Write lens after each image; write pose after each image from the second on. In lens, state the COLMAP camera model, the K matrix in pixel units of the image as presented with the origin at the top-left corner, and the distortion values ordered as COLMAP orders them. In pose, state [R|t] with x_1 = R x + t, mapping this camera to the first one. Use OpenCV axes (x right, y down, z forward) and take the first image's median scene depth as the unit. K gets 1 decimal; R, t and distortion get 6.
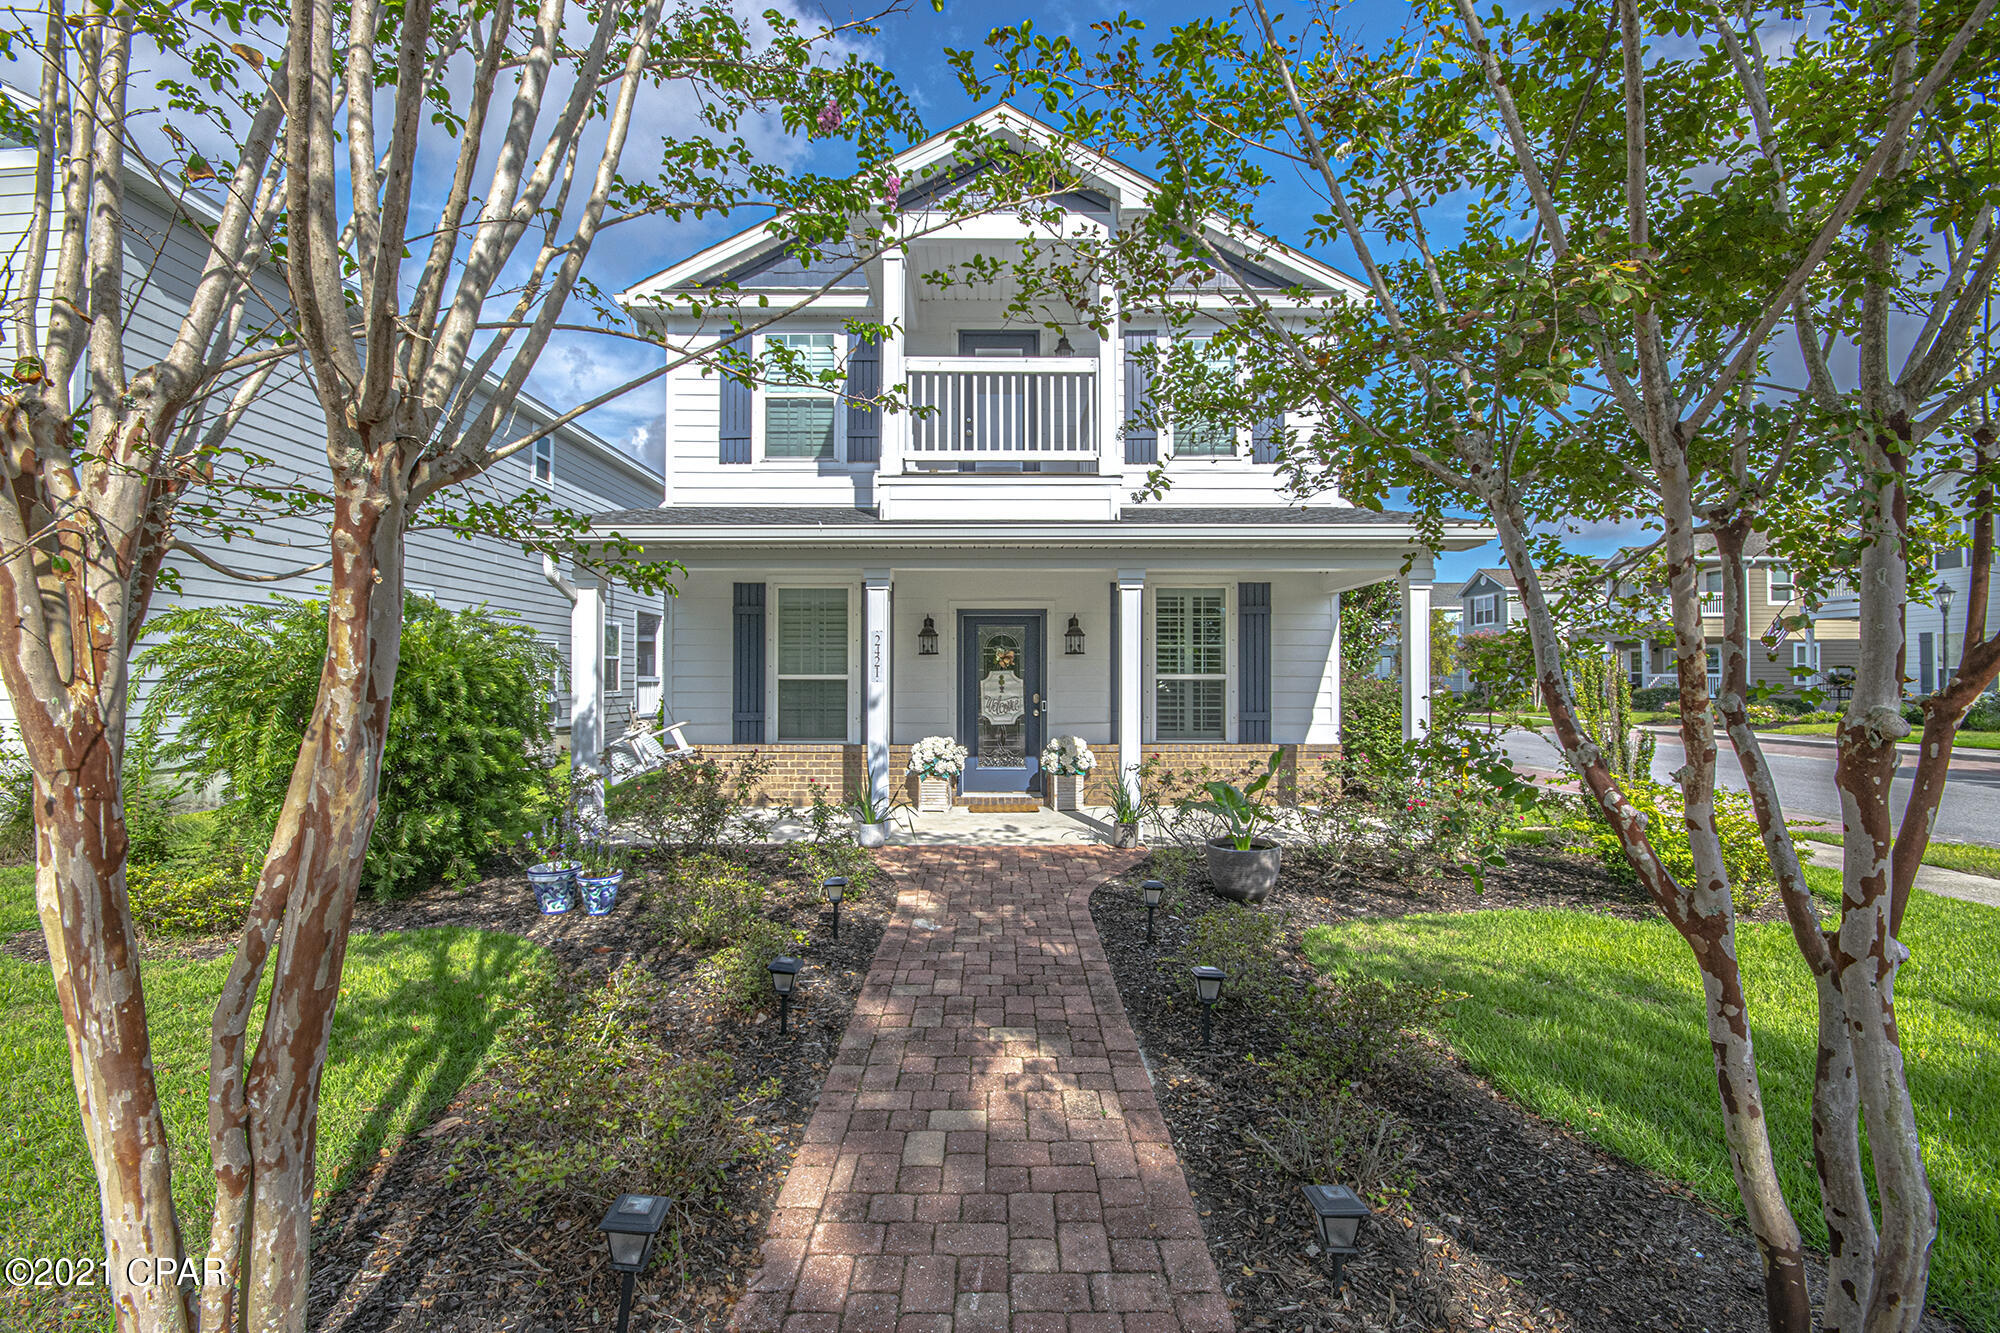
lens RADIAL K [[885.6, 0, 994.7], [0, 885.6, 666.2], [0, 0, 1]] dist [-0.001642, -0.000820]
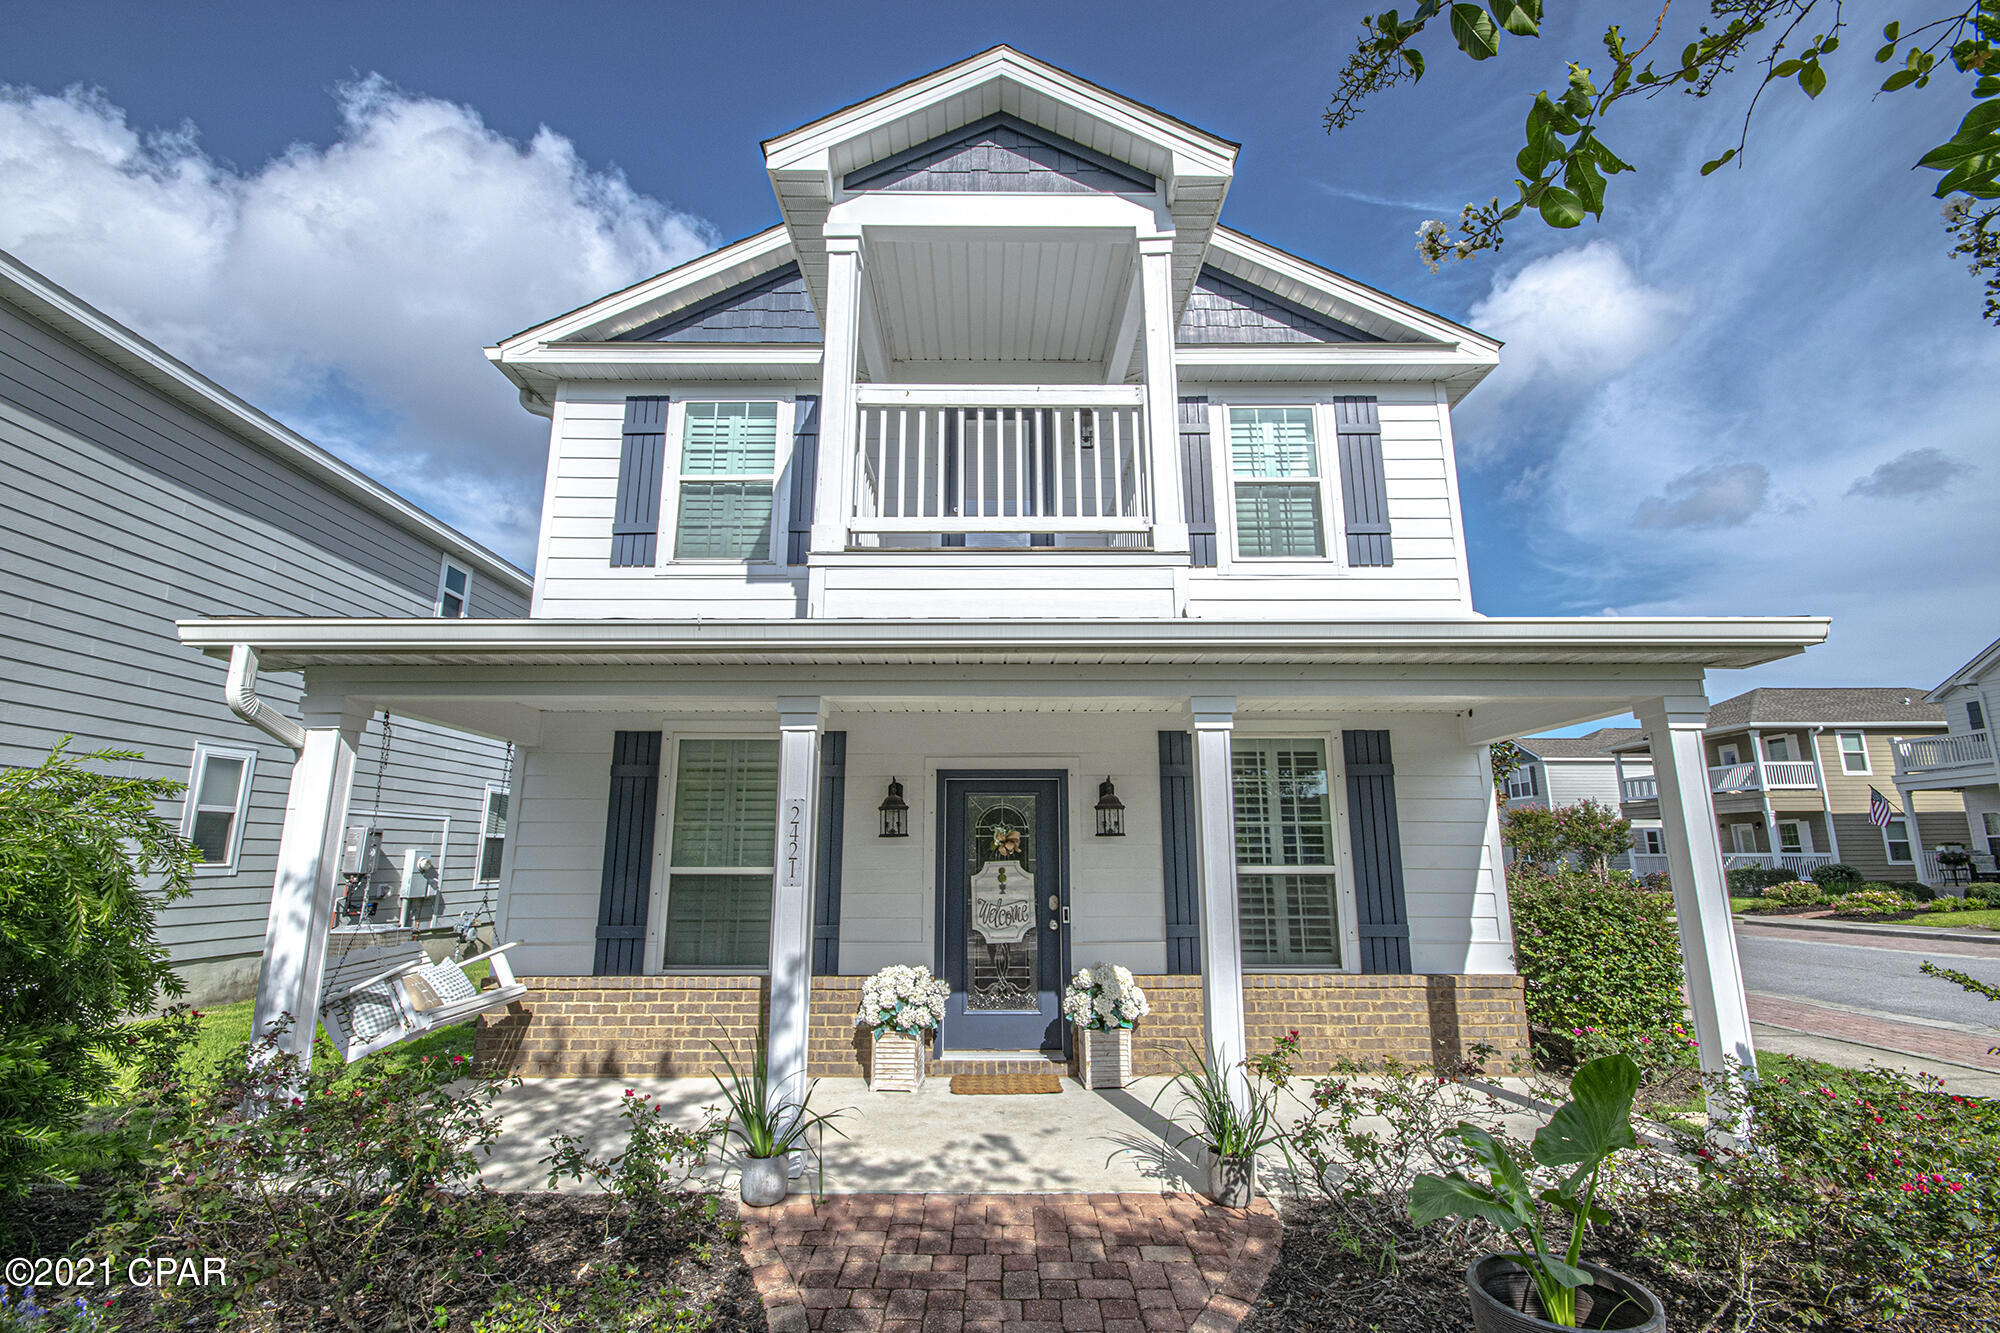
lens RADIAL K [[885.6, 0, 997.7], [0, 885.6, 667.2], [0, 0, 1]] dist [-0.001642, -0.000820]
pose [[0.999999, -0.000801, 0.001488, 0.003561], [0.001075, 0.980939, -0.194312, -0.008647], [-0.001304, 0.194313, 0.980939, 0.314262]]
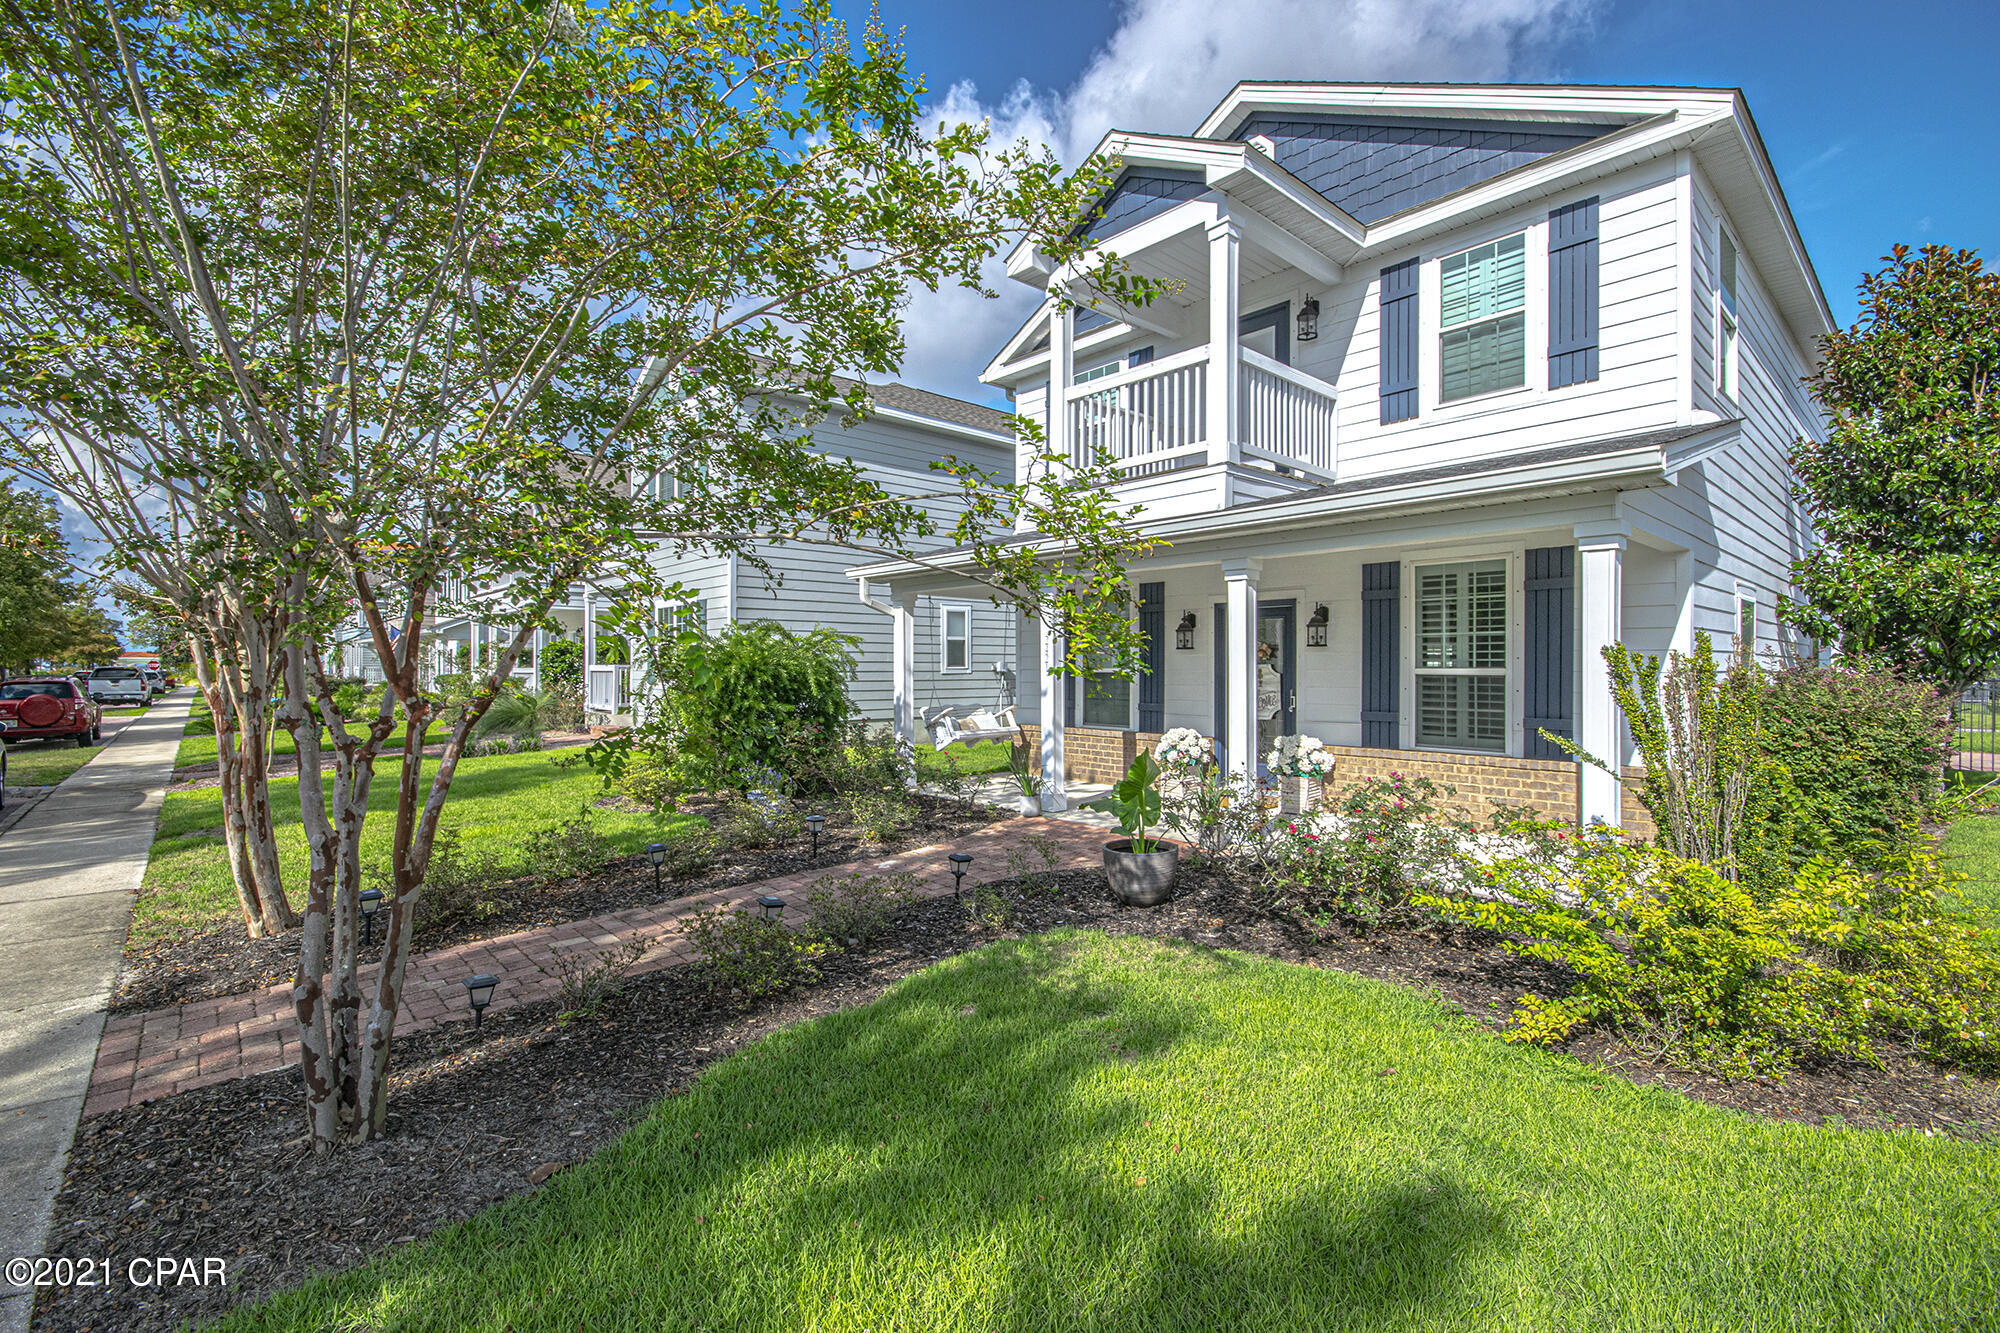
lens RADIAL K [[885.6, 0, 994.3], [0, 885.6, 668.2], [0, 0, 1]] dist [-0.001642, -0.000820]
pose [[0.663456, 0.003256, -0.748208, 0.556437], [0.011888, 0.999818, 0.014892, -0.008483], [0.748121, -0.018775, 0.663297, 0.141745]]
